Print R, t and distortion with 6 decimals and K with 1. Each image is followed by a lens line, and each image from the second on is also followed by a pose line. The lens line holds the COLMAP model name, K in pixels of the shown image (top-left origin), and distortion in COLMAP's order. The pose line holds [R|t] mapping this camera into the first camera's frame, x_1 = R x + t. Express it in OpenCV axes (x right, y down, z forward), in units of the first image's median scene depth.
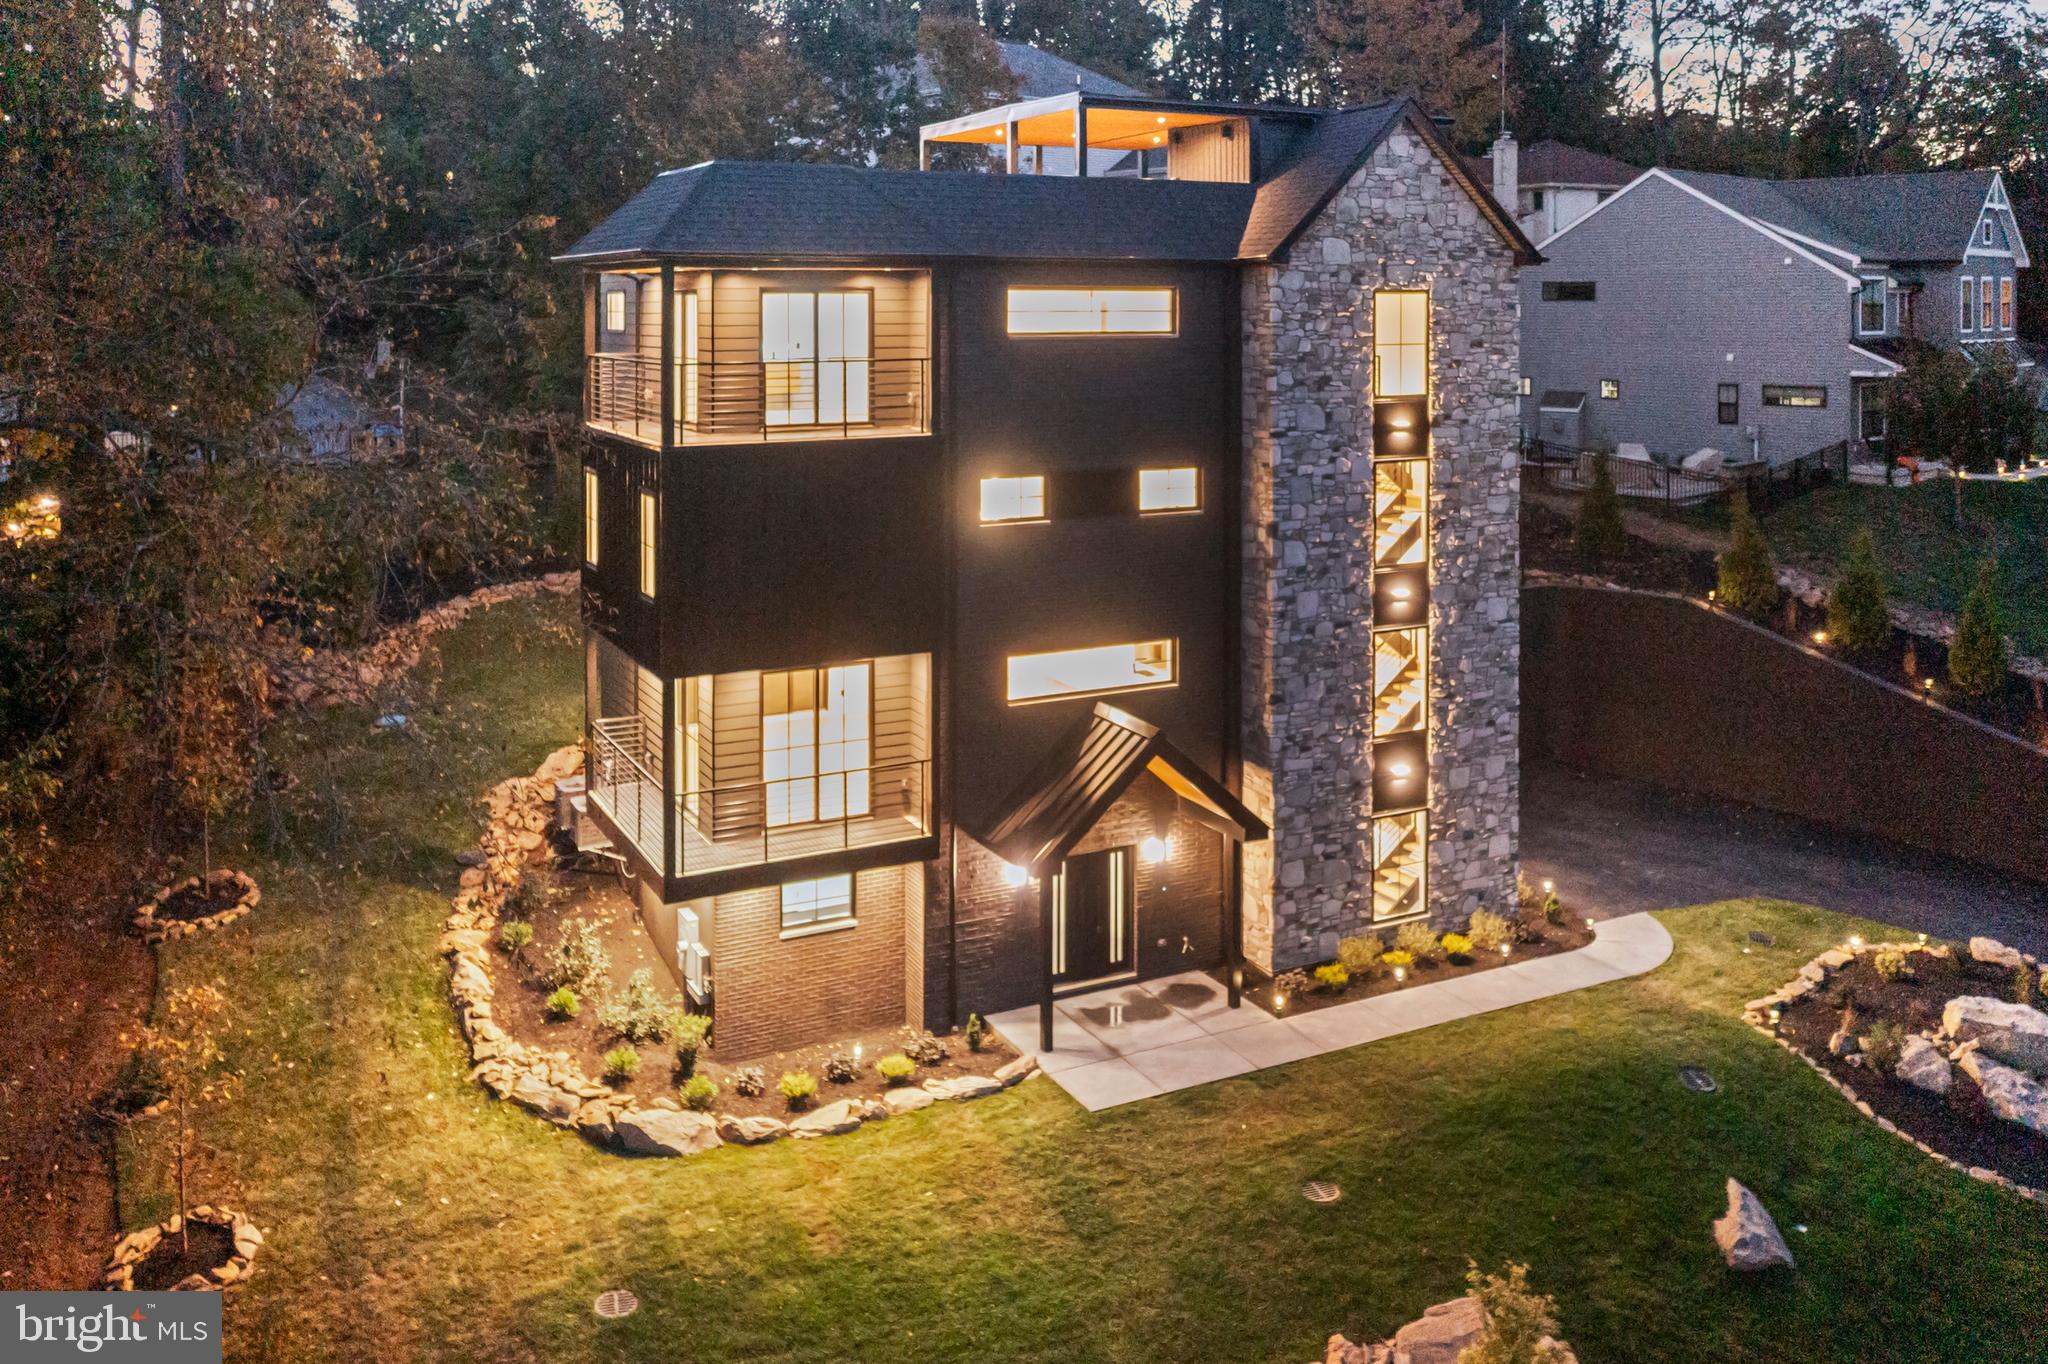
lens RADIAL K [[1731.0, 0, 1025.2], [0, 1731.0, 319.5], [0, 0, 1]] dist [-0.006595, 0.002141]
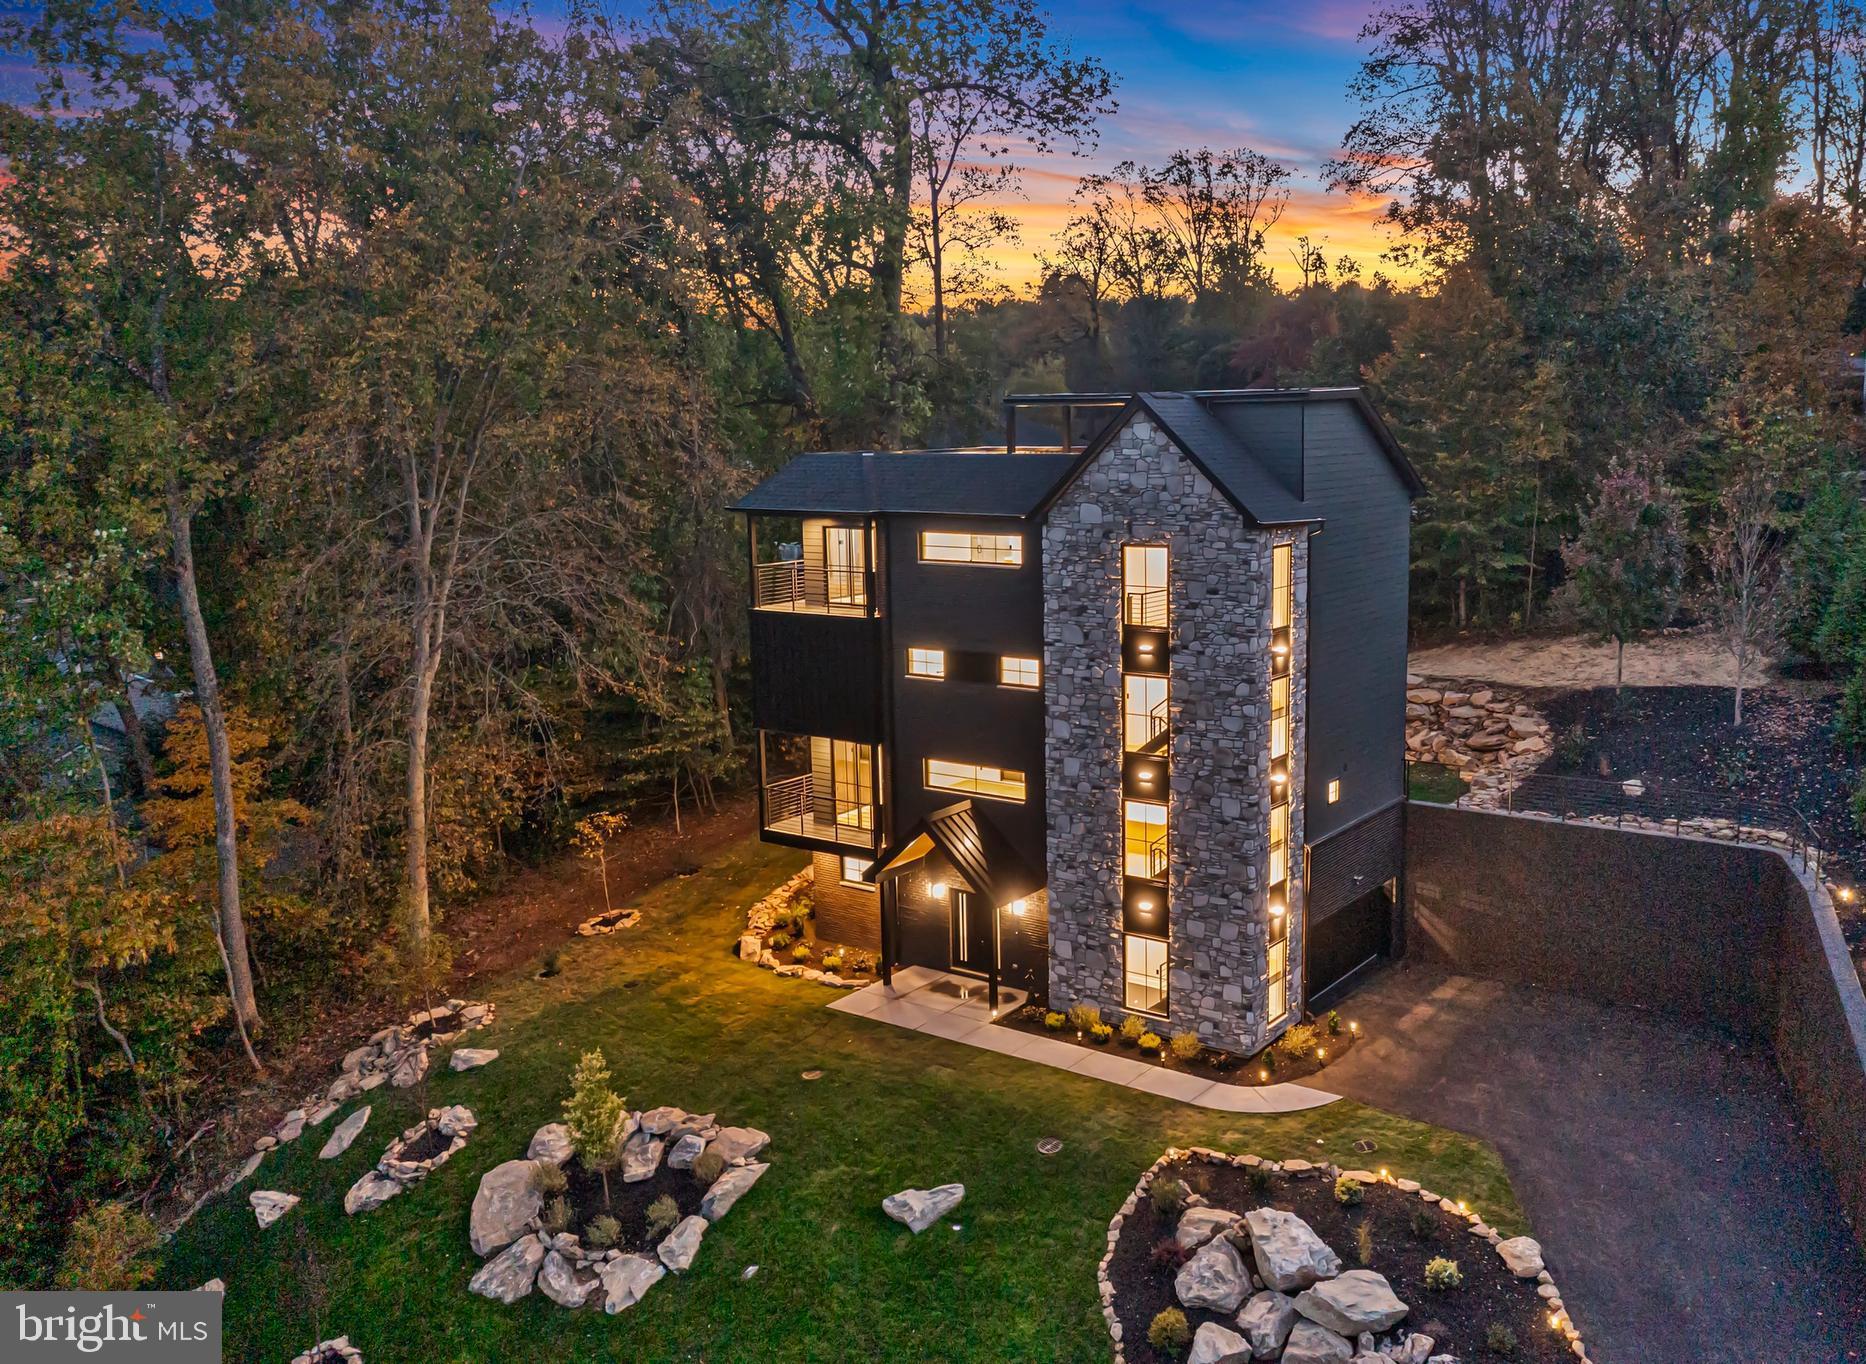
lens RADIAL K [[1630.7, 0, 991.7], [0, 1630.7, 677.2], [0, 0, 1]] dist [0.010567, 0.006505]
pose [[0.439981, 0.138101, -0.887324, 1.271507], [0.008065, 0.987457, 0.157684, -0.113033], [0.897971, -0.076534, 0.433349, 0.370851]]
